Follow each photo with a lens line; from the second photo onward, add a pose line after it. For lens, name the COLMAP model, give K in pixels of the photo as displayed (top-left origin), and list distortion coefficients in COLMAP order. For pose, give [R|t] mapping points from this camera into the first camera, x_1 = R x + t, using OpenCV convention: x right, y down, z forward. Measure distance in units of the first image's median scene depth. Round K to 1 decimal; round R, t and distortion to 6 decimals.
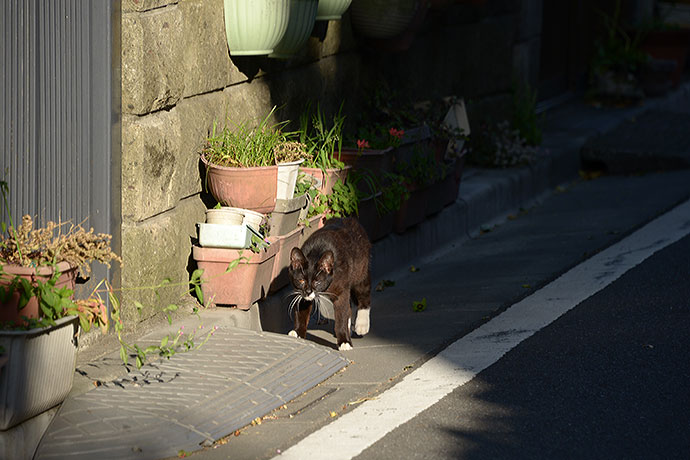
lens RADIAL K [[3745.6, 0, 325.0], [0, 3745.6, 251.0], [0, 0, 1]] dist [2.171554, -4.011767]
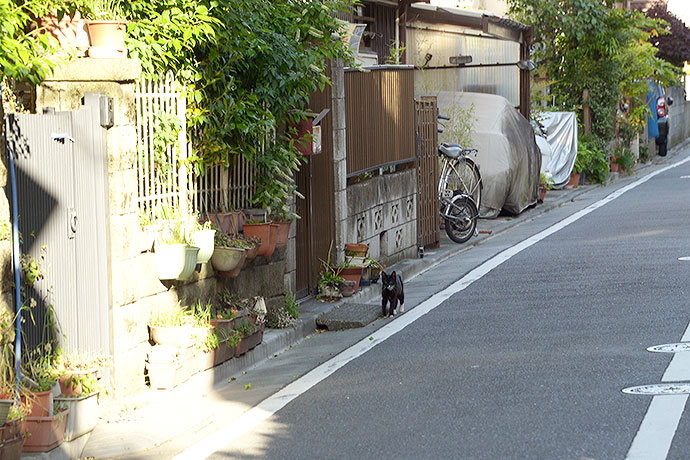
lens RADIAL K [[3745.6, 0, 325.0], [0, 3745.6, 251.0], [0, 0, 1]] dist [2.171554, -4.011767]
pose [[0.996993, -0.028560, 0.072033, -0.088635], [0.036211, 0.993571, -0.107264, 0.177283], [-0.068506, 0.109550, 0.991618, -1.244197]]
